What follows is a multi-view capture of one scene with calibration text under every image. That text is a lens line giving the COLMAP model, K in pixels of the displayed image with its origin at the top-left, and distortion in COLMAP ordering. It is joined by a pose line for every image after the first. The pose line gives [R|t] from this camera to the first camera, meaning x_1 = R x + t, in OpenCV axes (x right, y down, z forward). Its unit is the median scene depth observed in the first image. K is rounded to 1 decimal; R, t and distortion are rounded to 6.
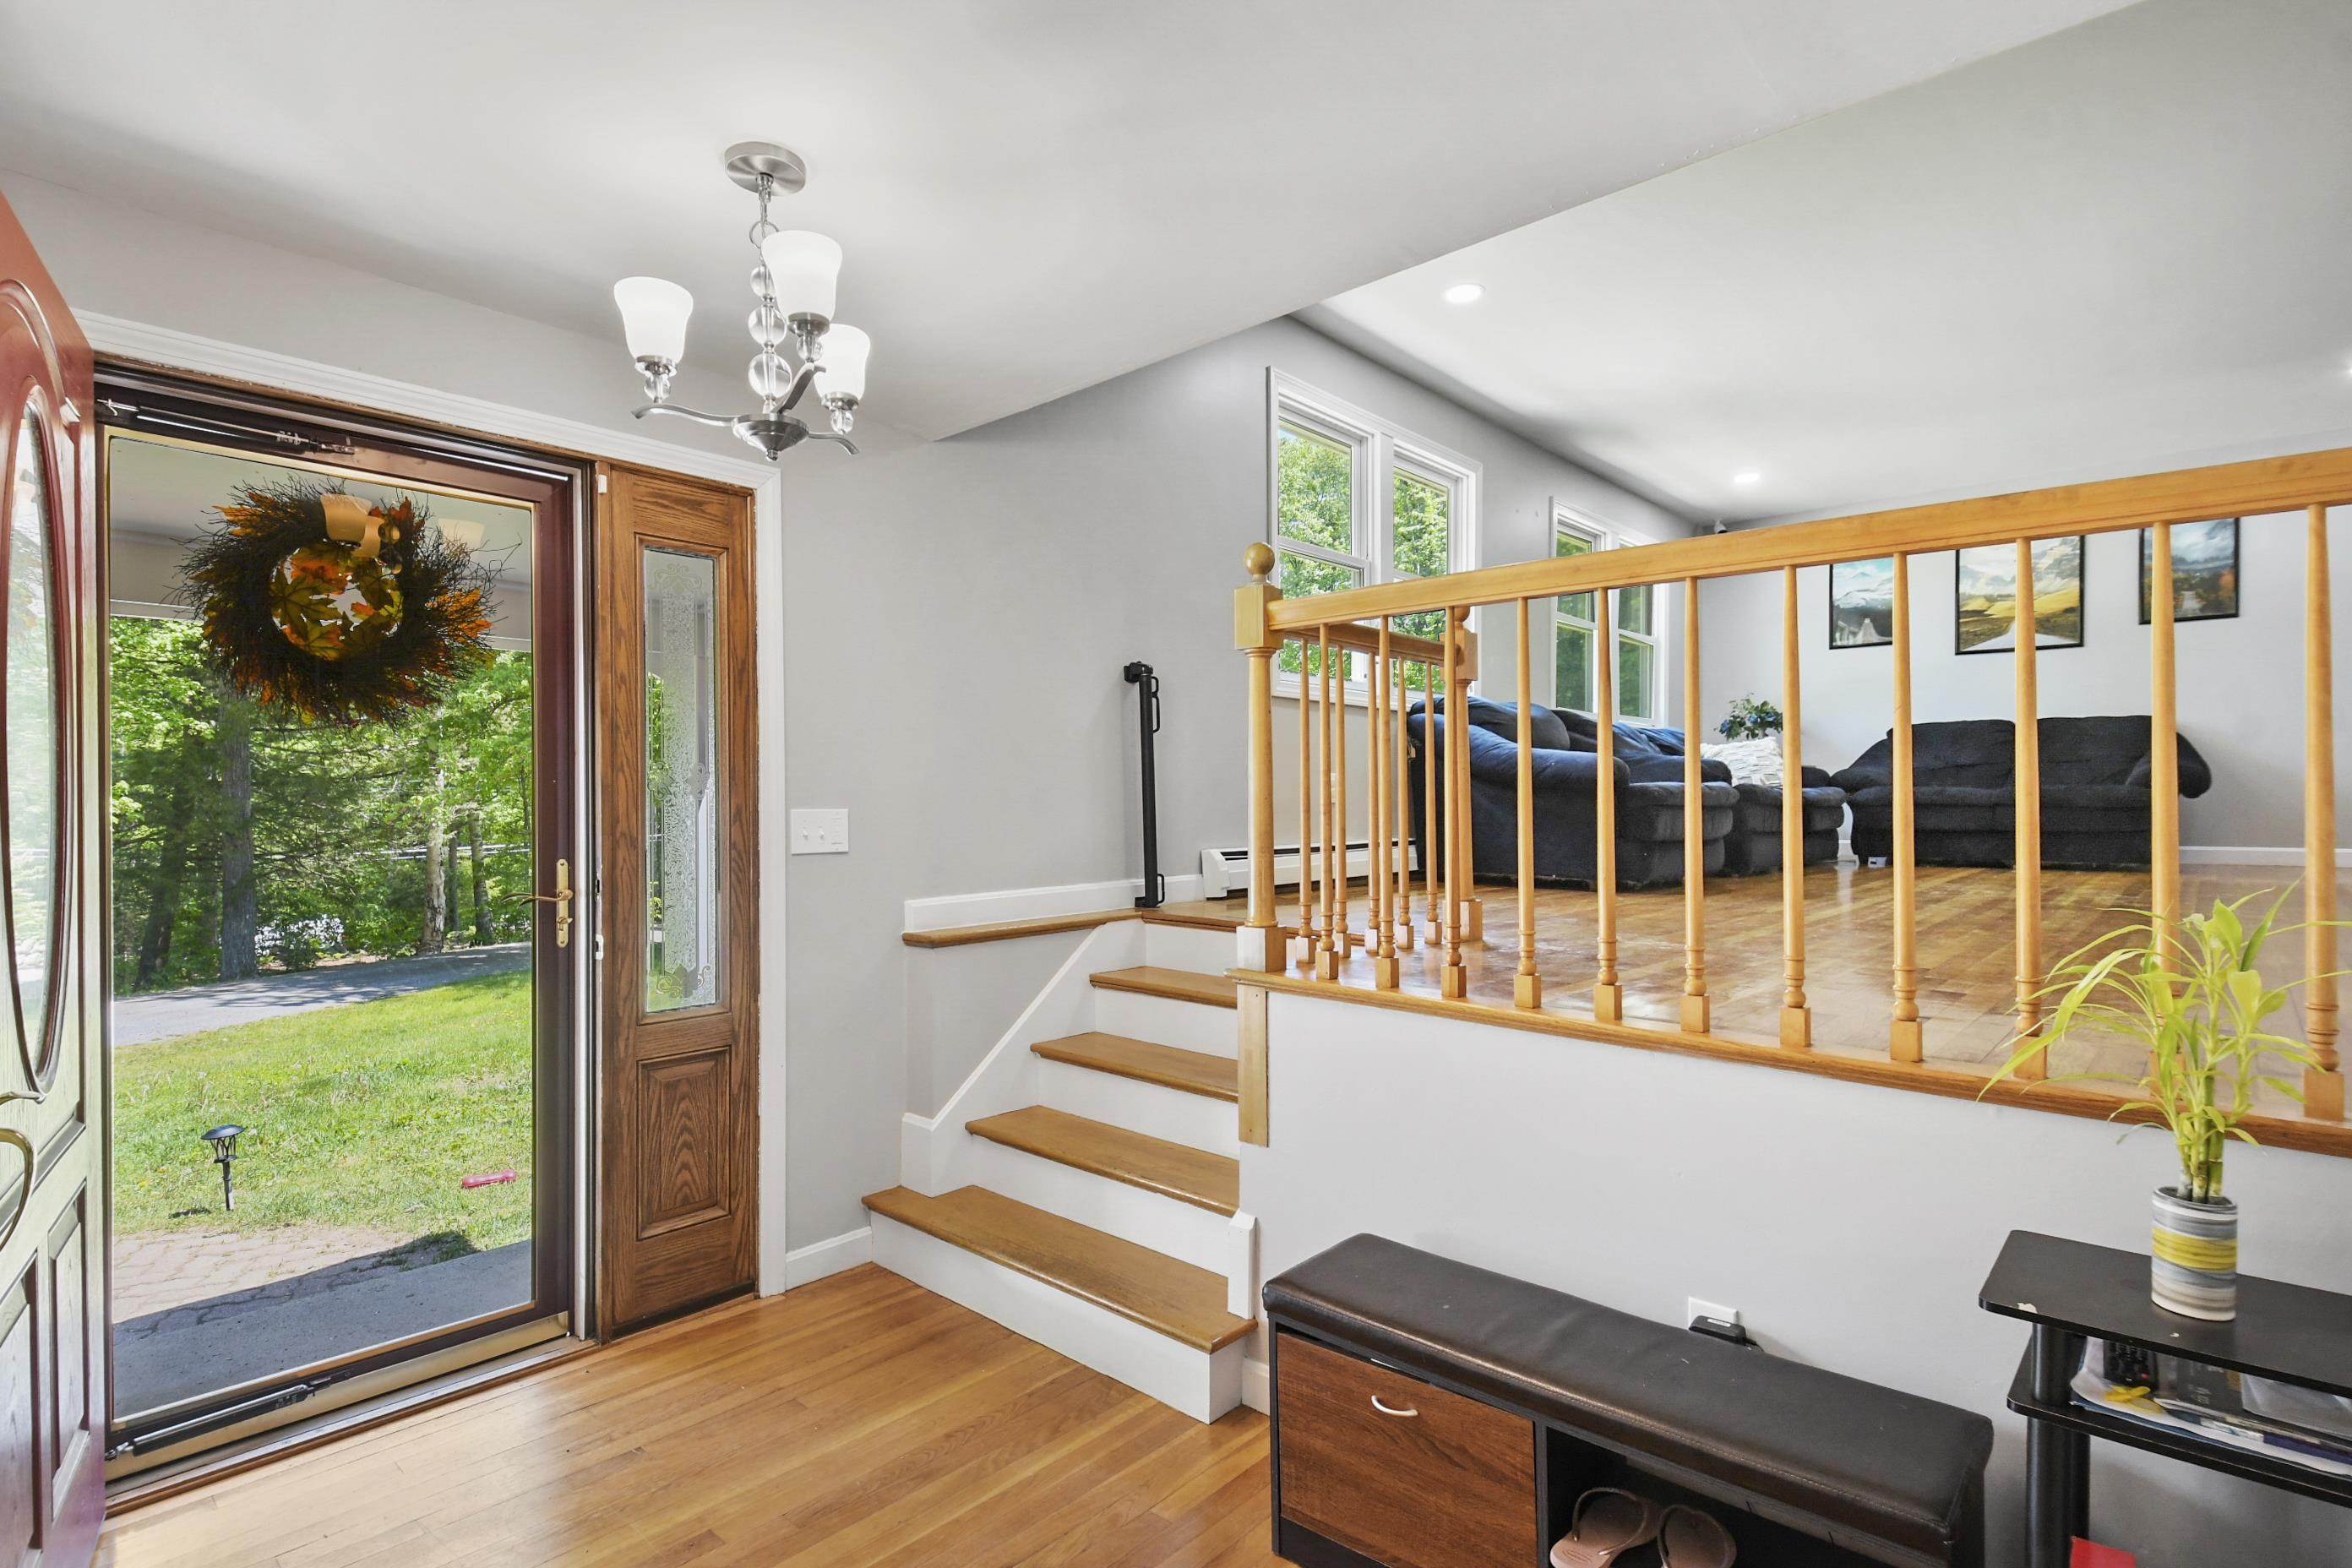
lens RADIAL K [[1155.9, 0, 1176.0], [0, 1155.9, 784.0], [0, 0, 1]] dist [0.000221, 0.000148]
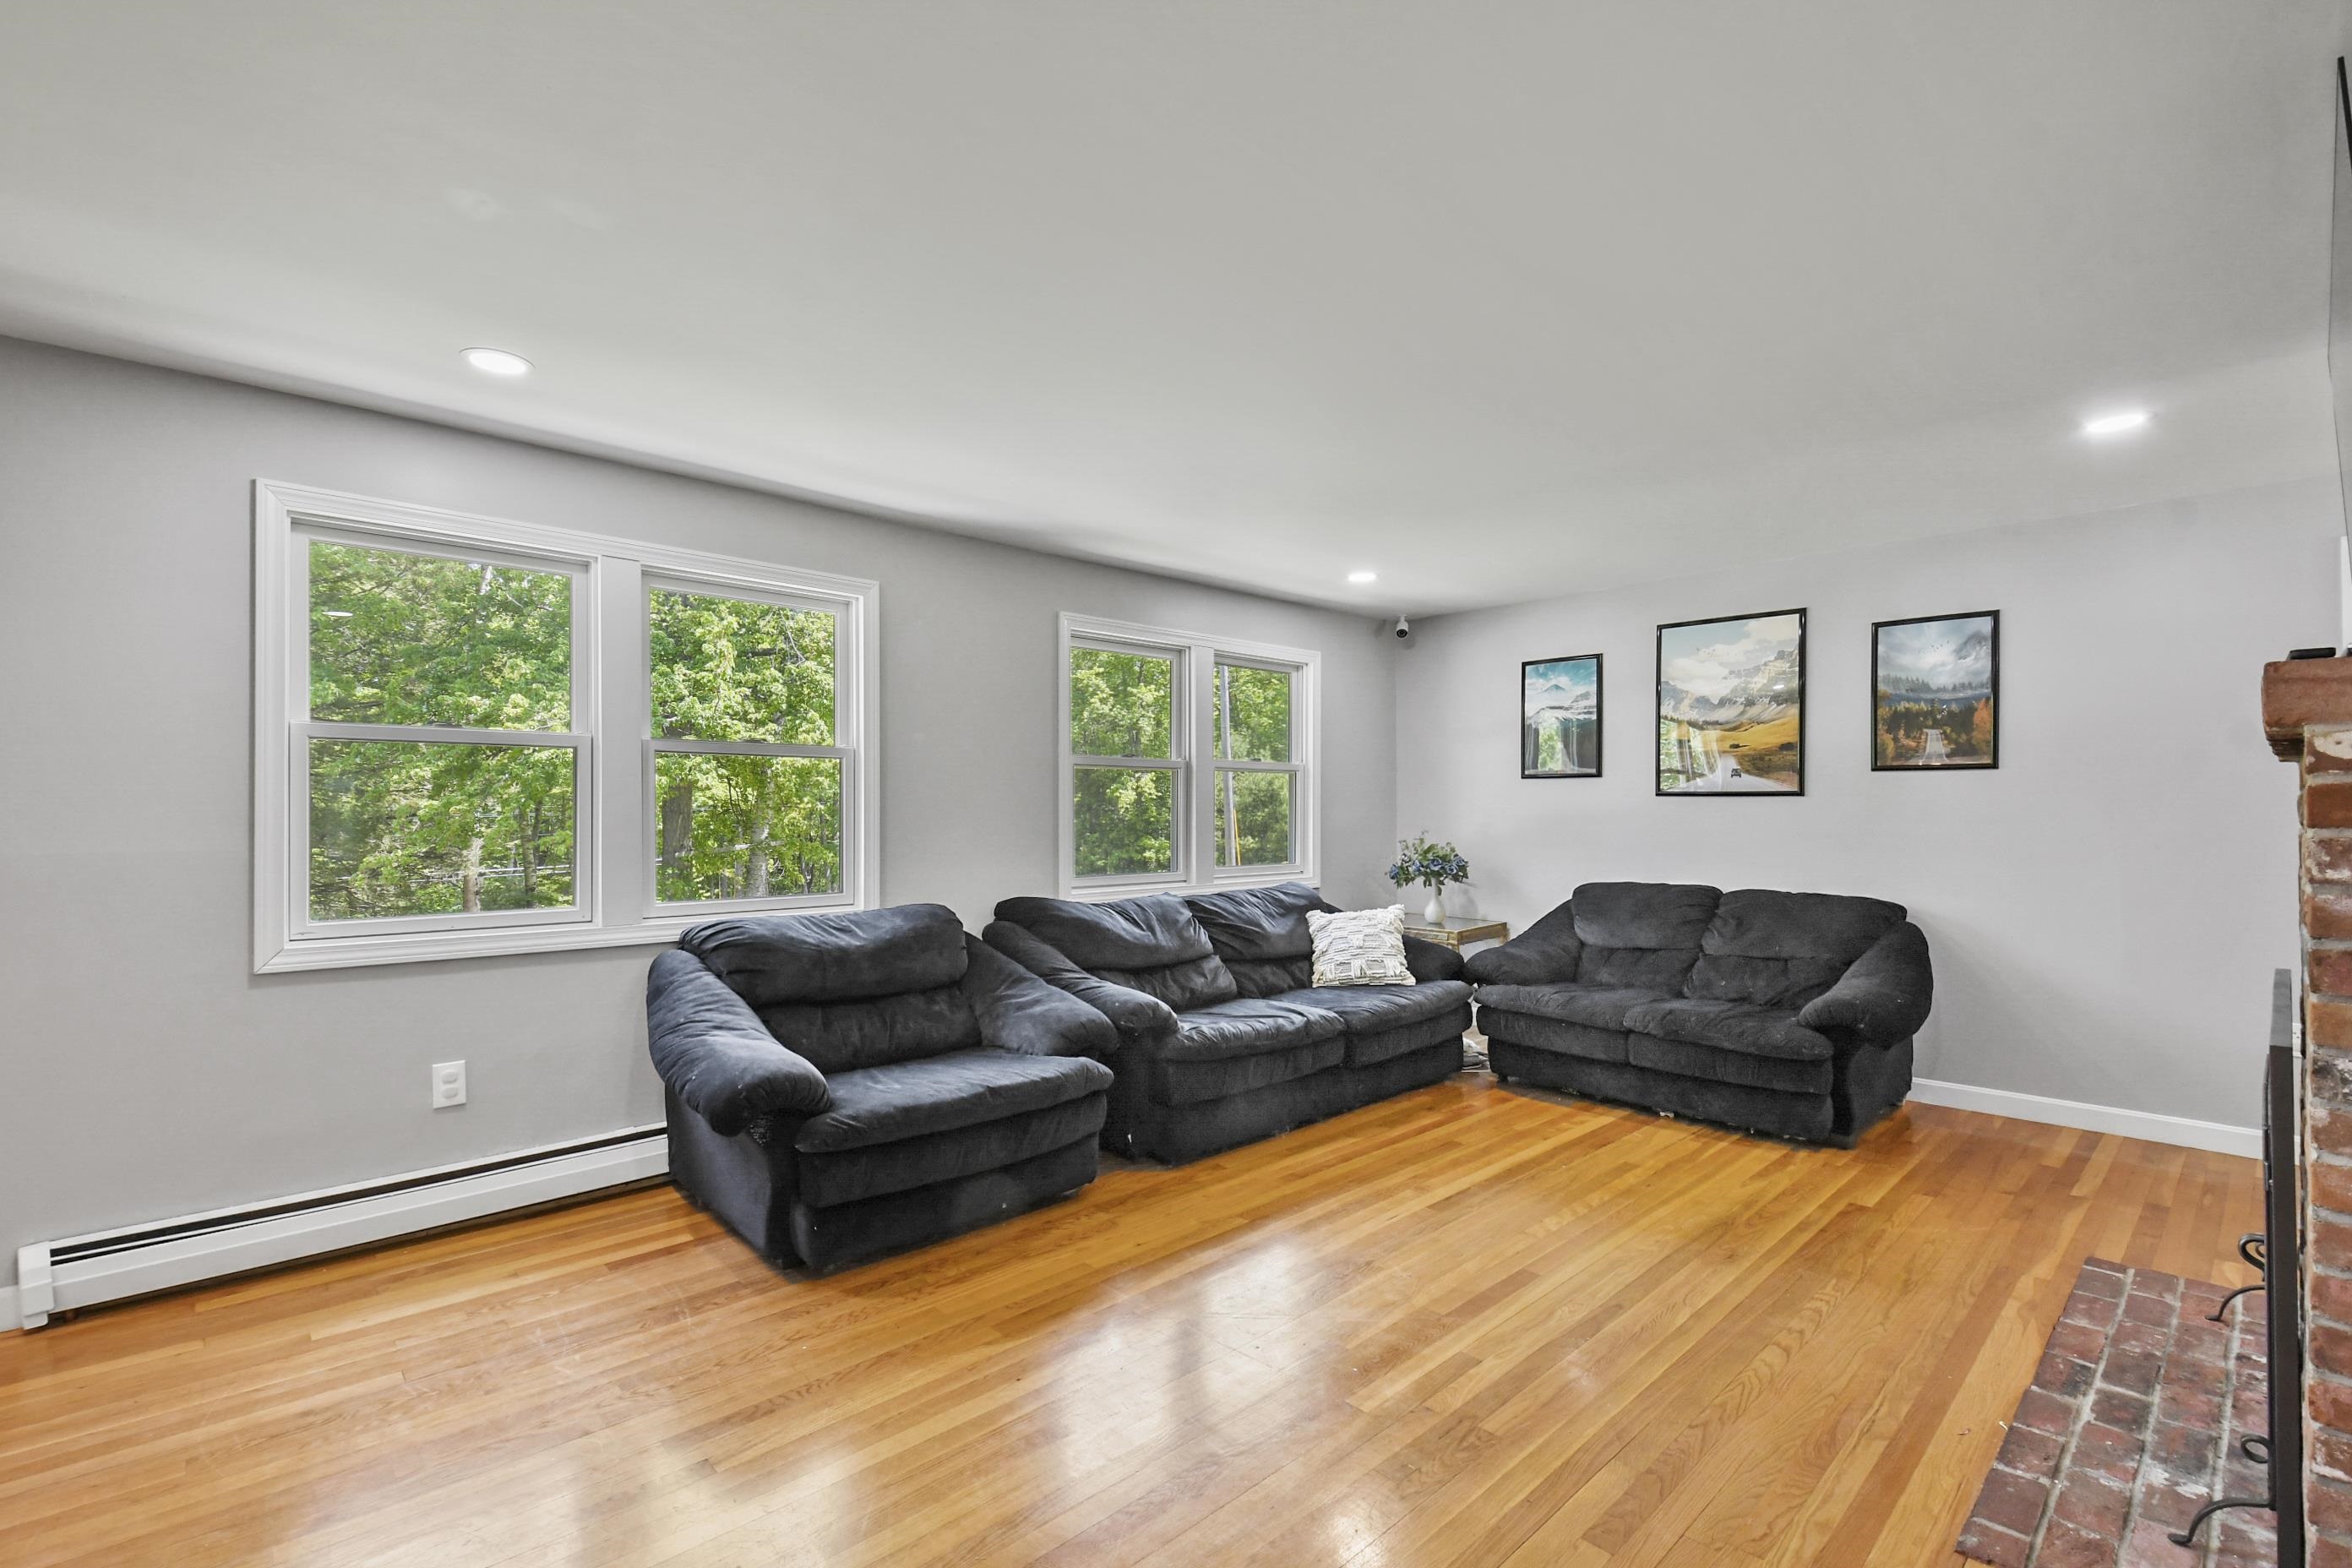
lens RADIAL K [[1001.0, 0, 1176.0], [0, 1001.0, 784.0], [0, 0, 1]] dist [0.001267, -0.000178]
pose [[0.995613, 0.000859, -0.093562, 0.445577], [-0.001447, 0.999980, -0.006215, -0.123537], [0.093555, 0.006323, 0.995594, 0.317527]]
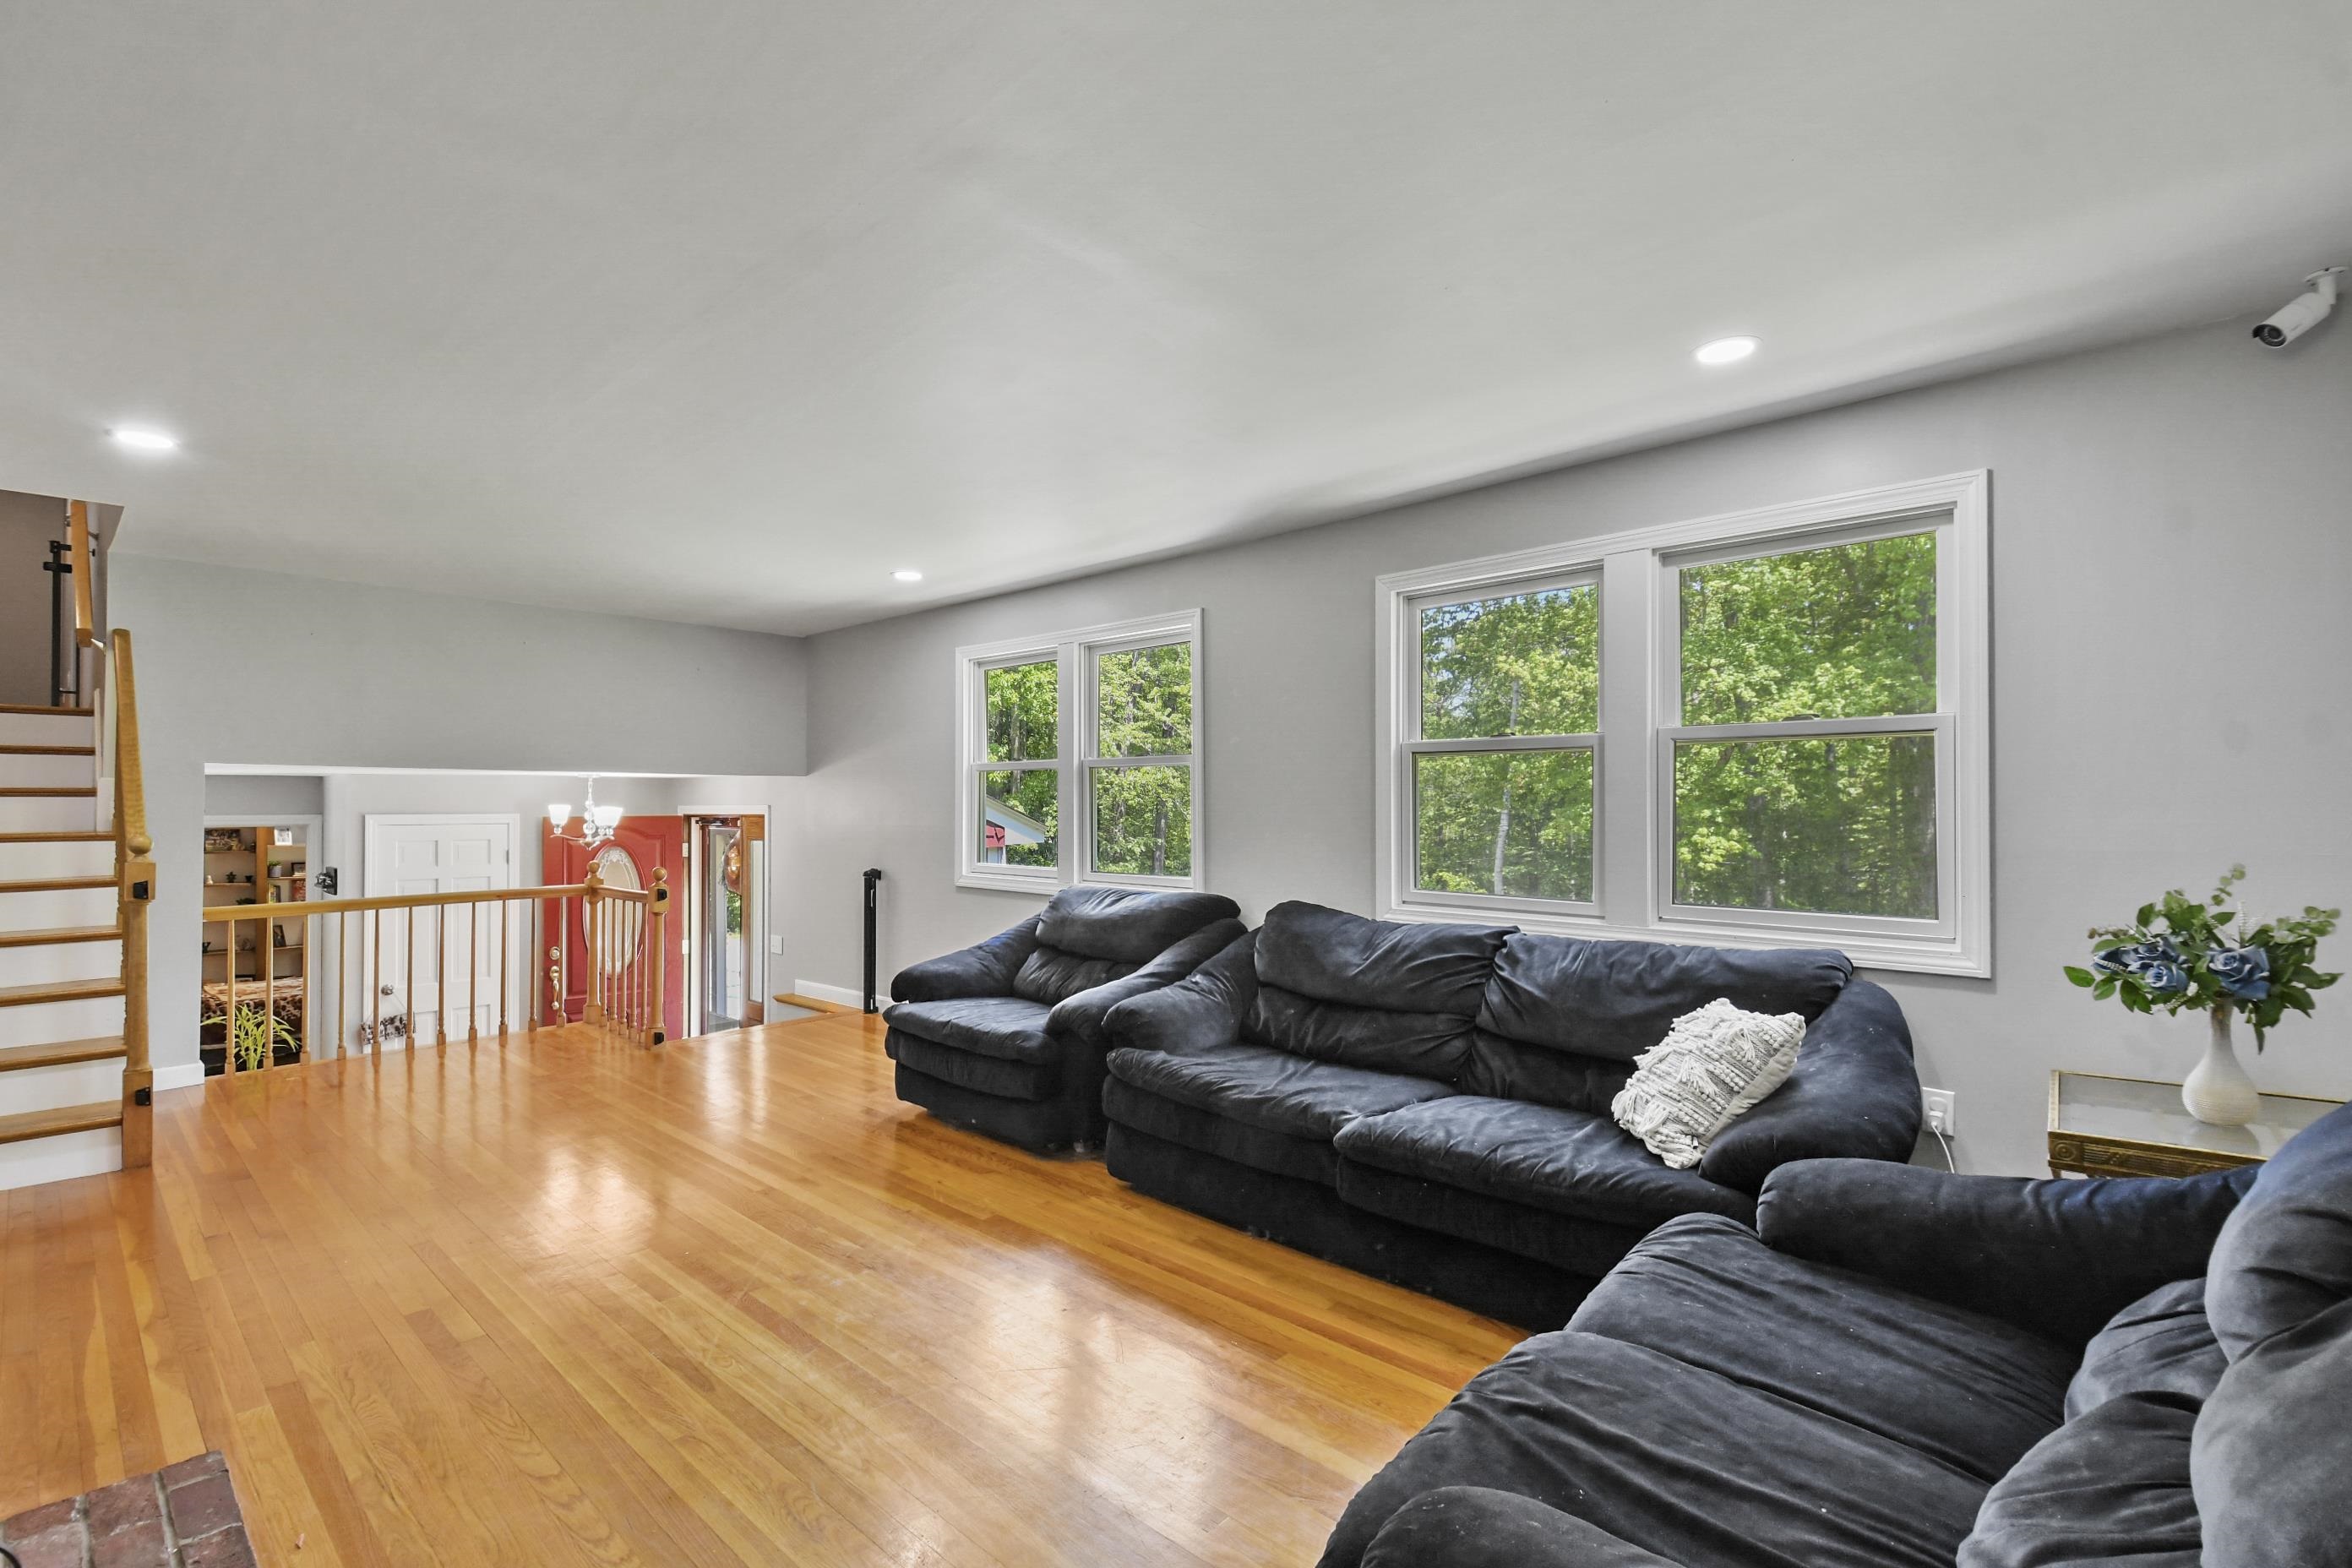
lens RADIAL K [[1077.3, 0, 1176.0], [0, 1077.3, 784.0], [0, 0, 1]] dist [0.001794, 0.000507]
pose [[-0.008665, -0.005806, -0.999946, 0.871379], [0.019854, 0.999785, -0.005978, -0.123066], [0.999765, -0.019905, -0.008547, 0.803976]]
